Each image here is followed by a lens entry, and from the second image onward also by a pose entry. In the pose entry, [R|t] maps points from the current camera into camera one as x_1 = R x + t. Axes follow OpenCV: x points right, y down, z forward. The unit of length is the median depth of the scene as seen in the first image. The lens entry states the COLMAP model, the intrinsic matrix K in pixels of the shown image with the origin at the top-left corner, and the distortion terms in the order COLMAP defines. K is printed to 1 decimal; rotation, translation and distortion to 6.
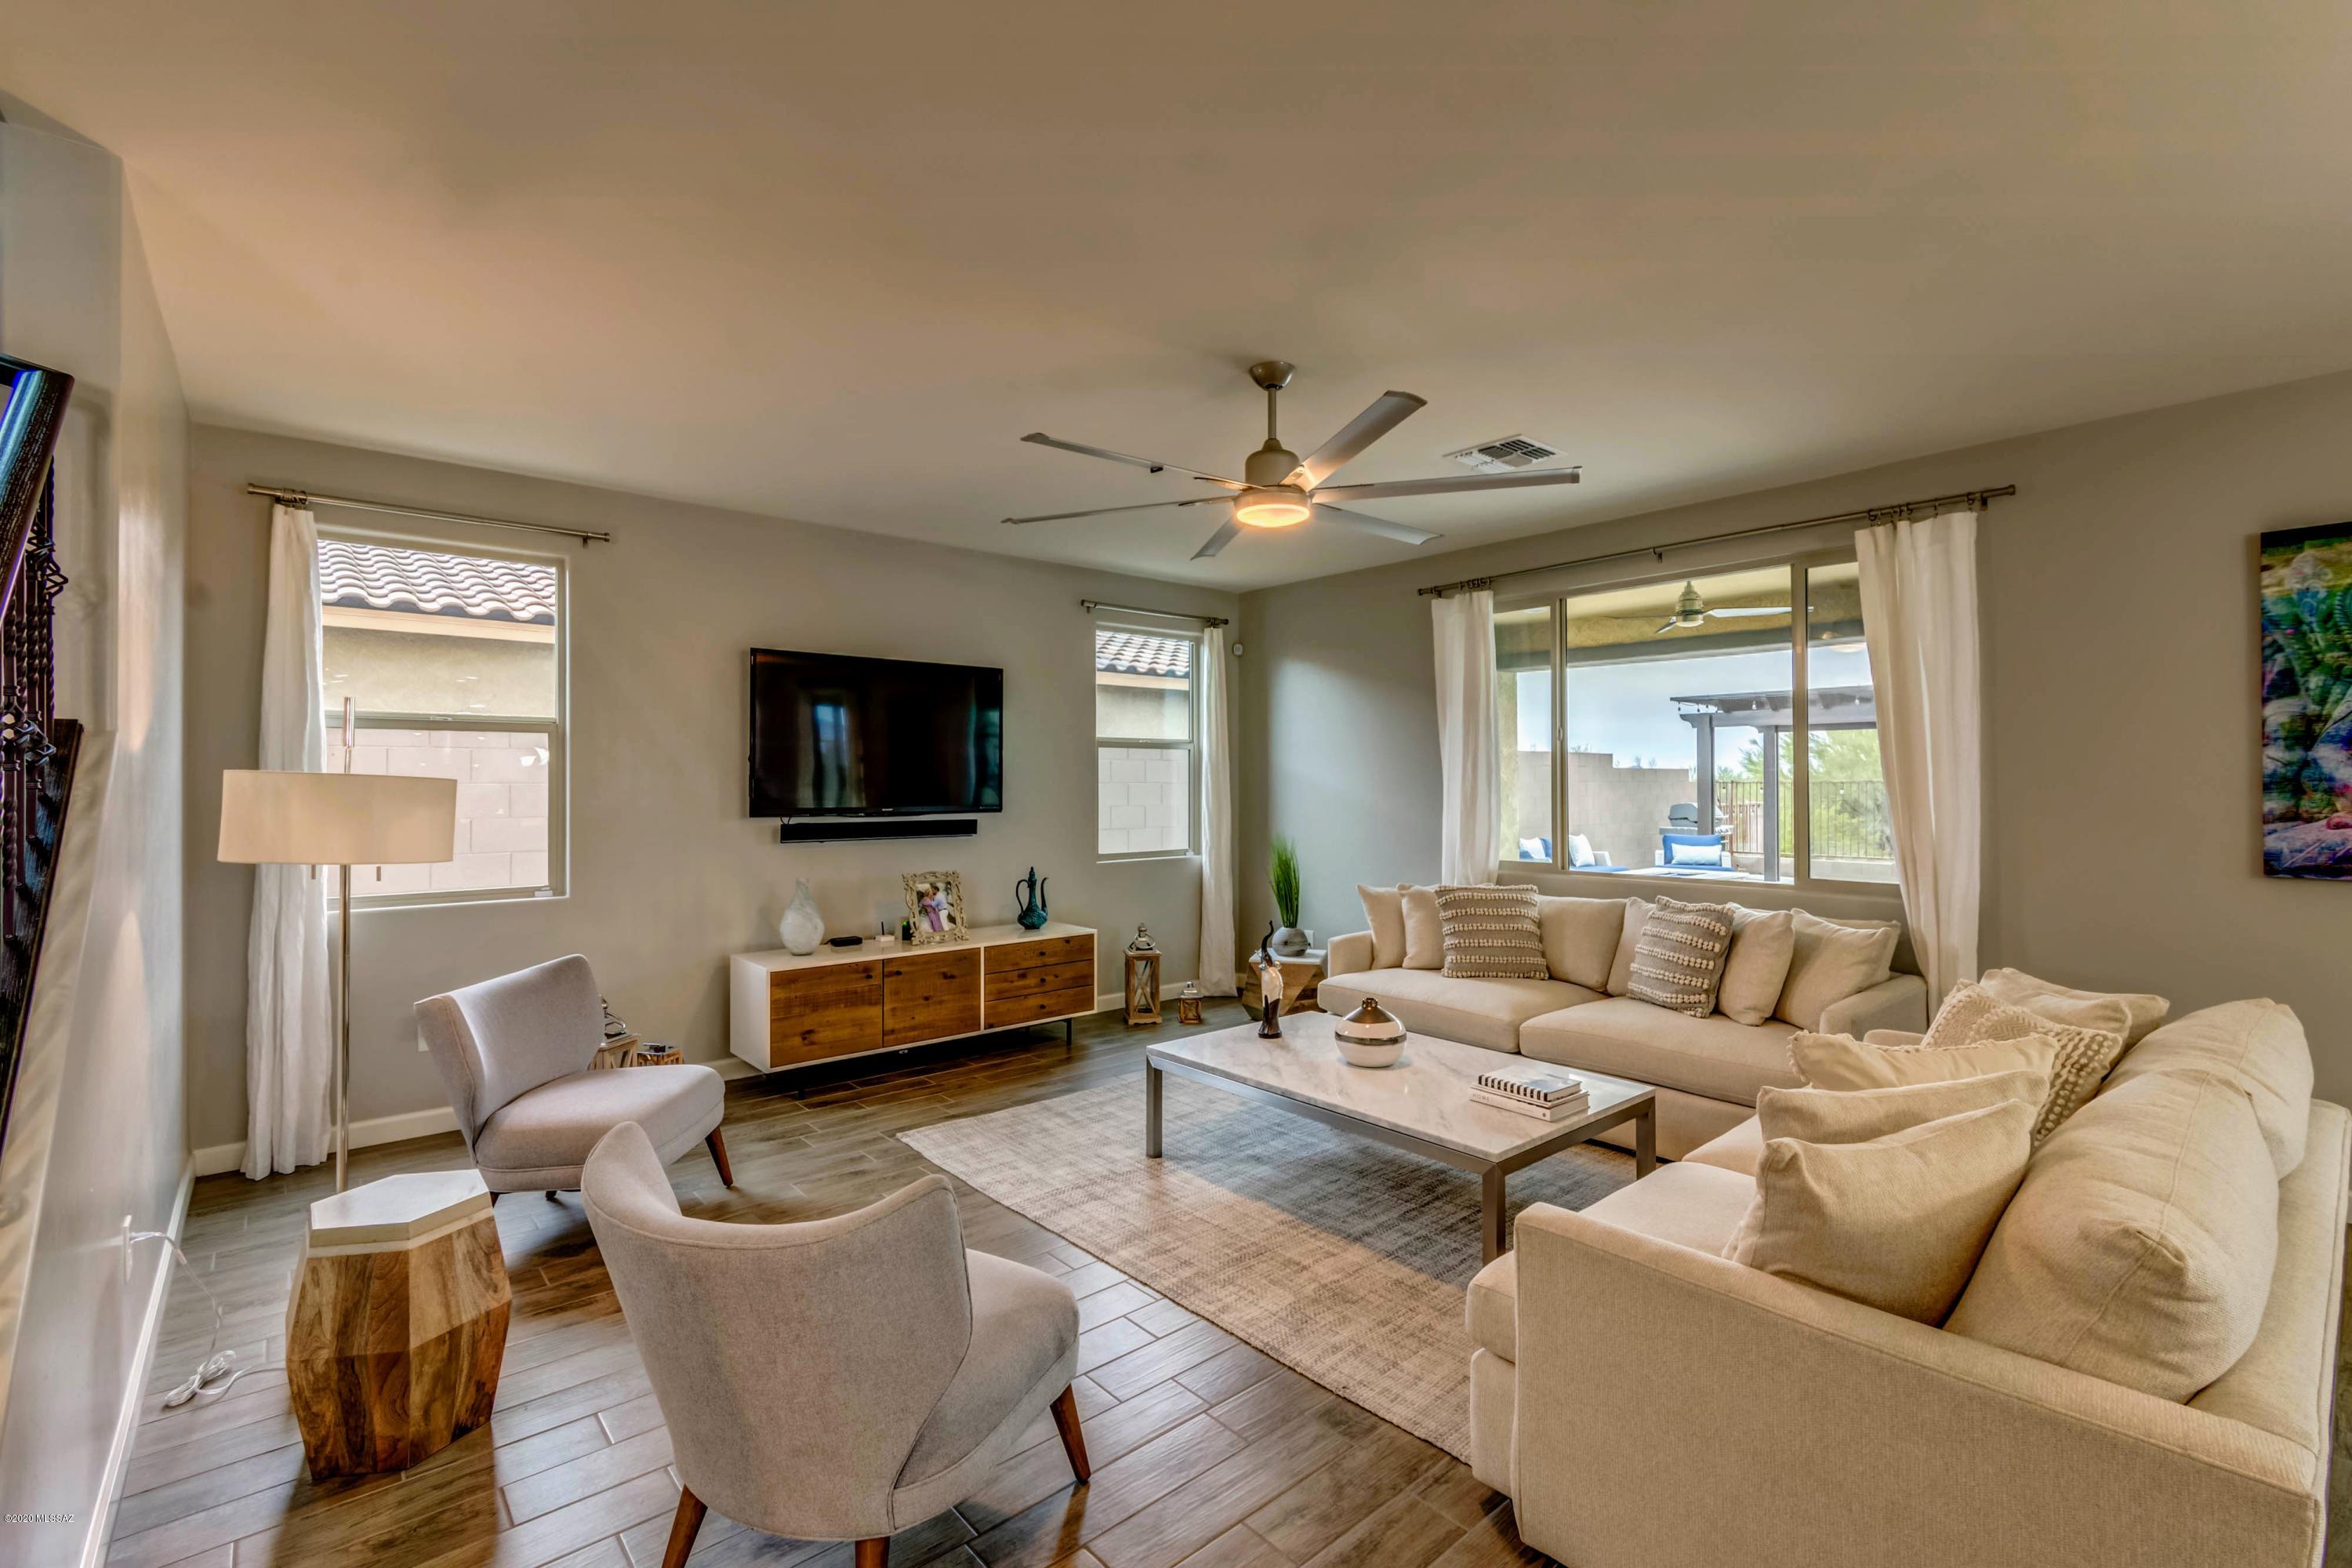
lens RADIAL K [[1034.6, 0, 1176.2], [0, 1034.6, 777.6], [0, 0, 1]] dist [0.000399, 0.000182]
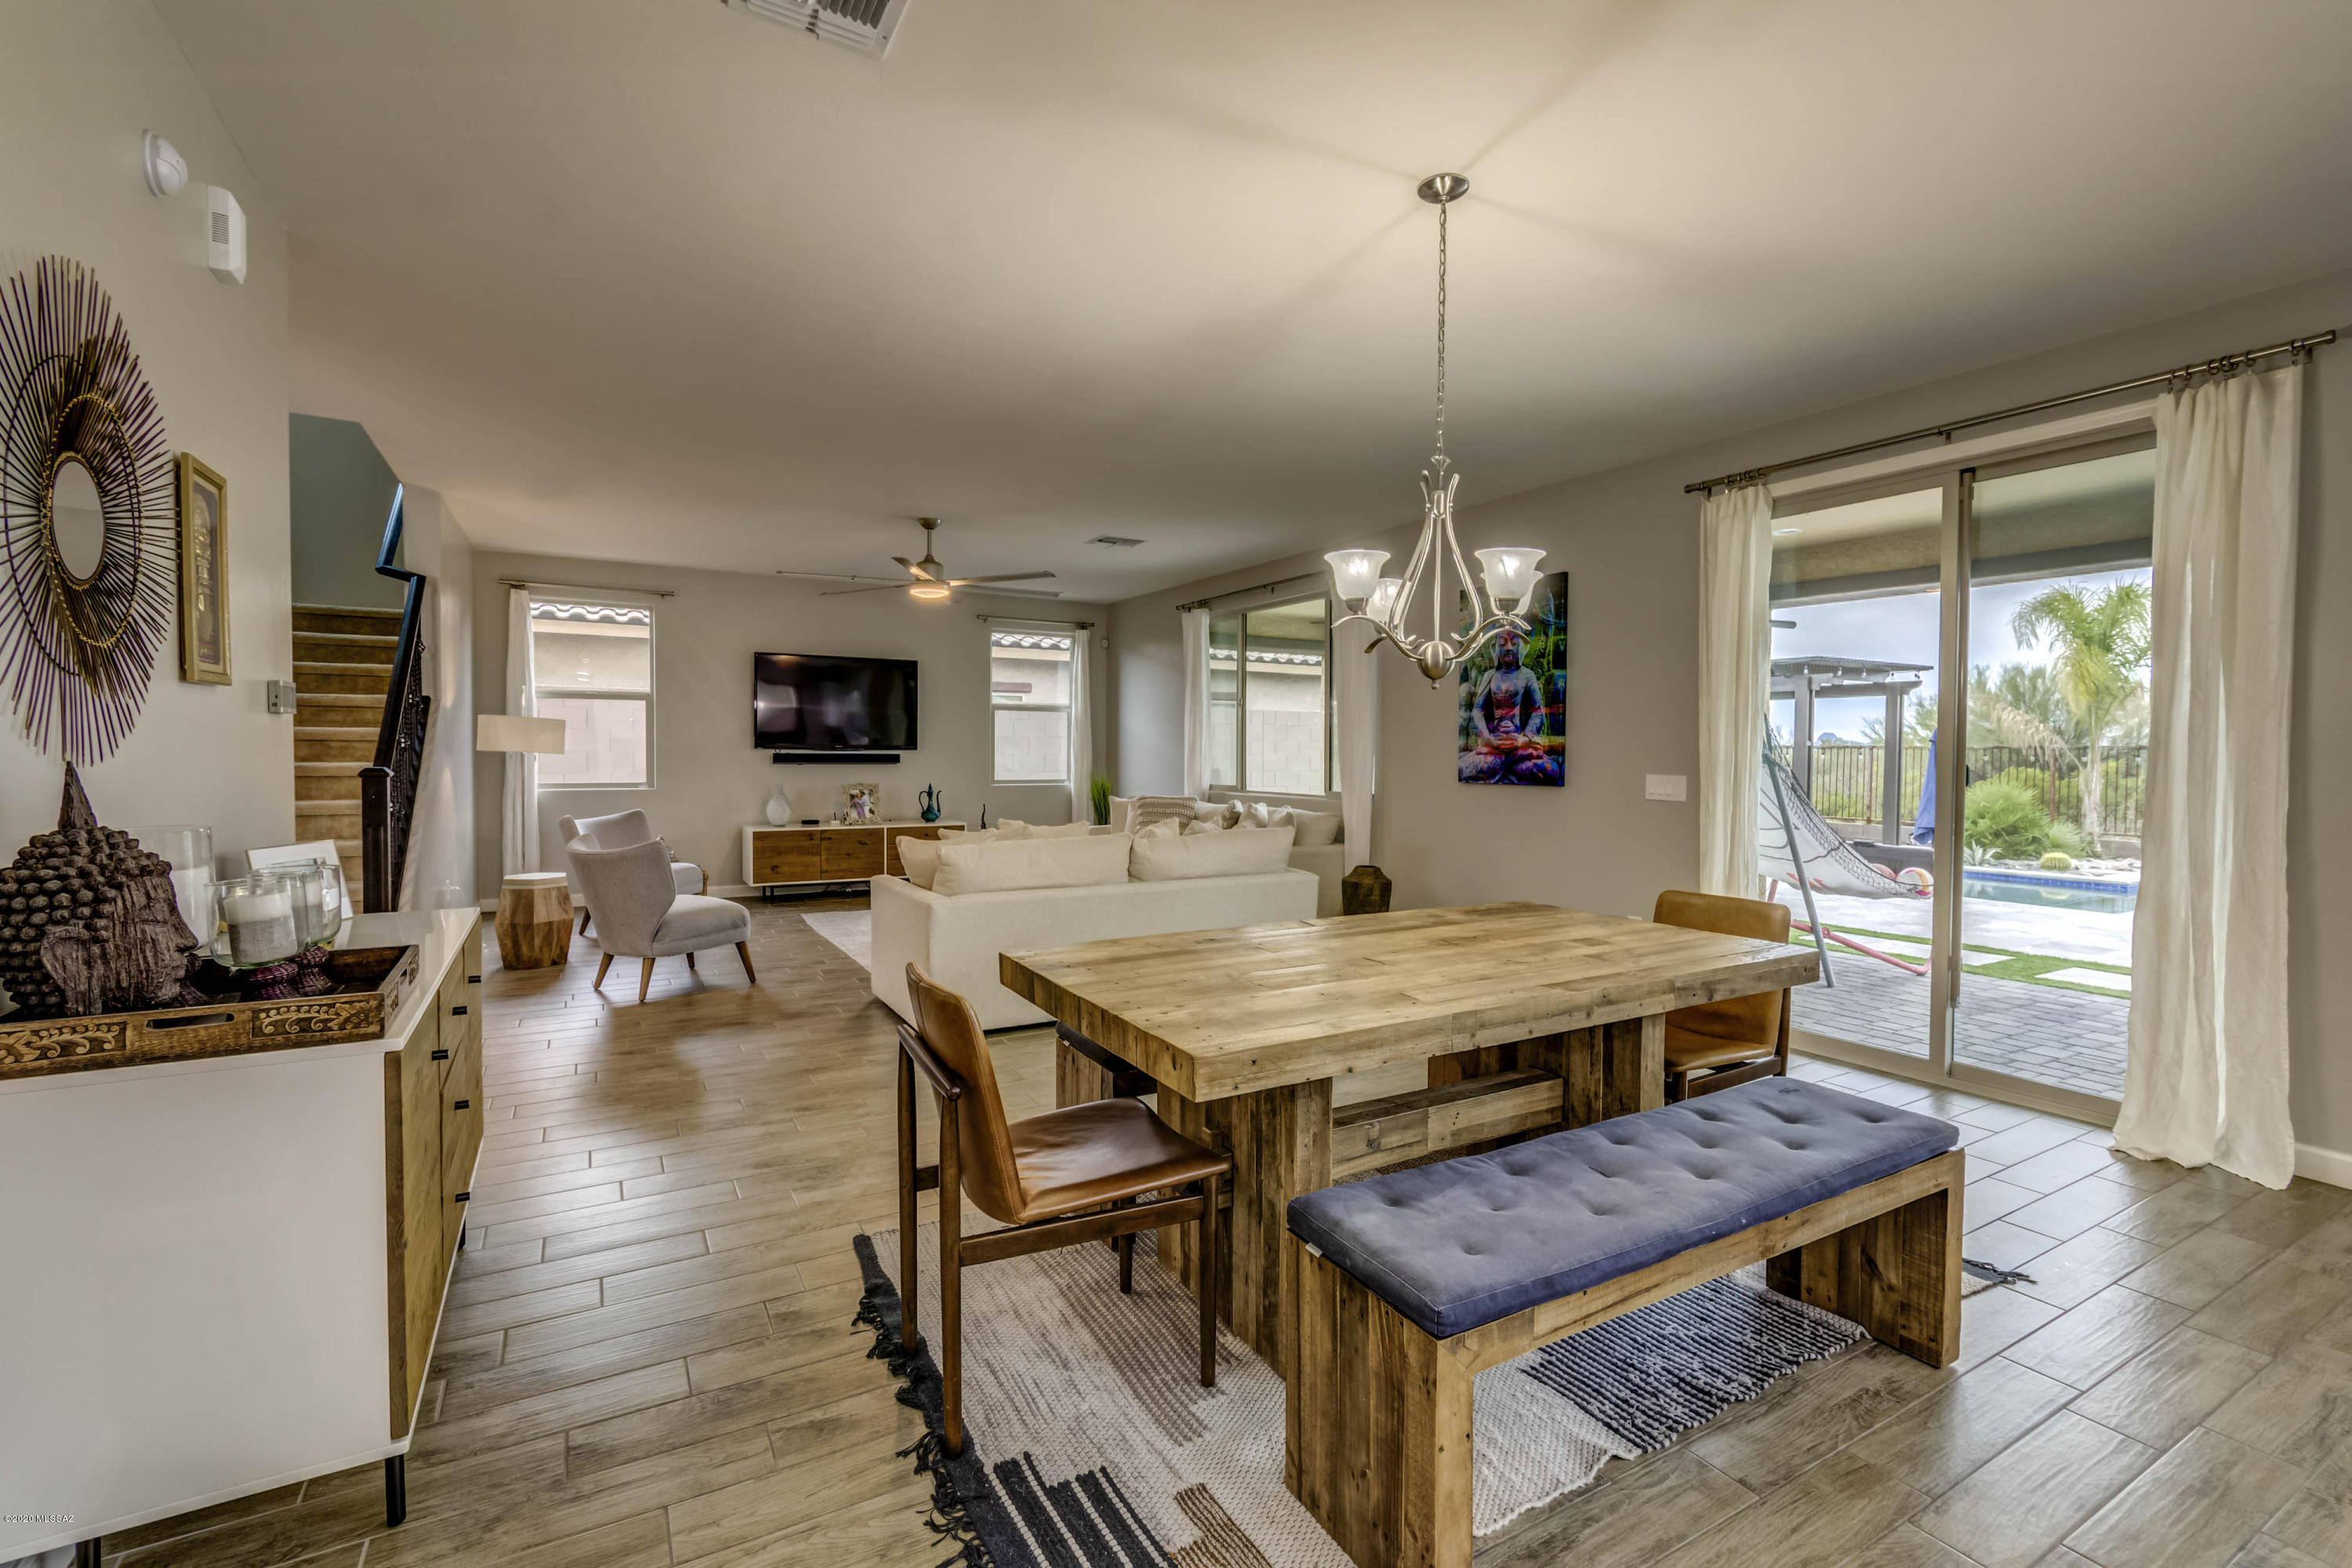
lens RADIAL K [[1034.6, 0, 1178.3], [0, 1034.6, 778.2], [0, 0, 1]] dist [0.000399, 0.000182]
pose [[0.981695, 0.016725, -0.189727, 0.689000], [-0.010779, 0.999419, 0.032329, 0.026955], [0.190157, -0.029692, 0.981305, -0.644783]]
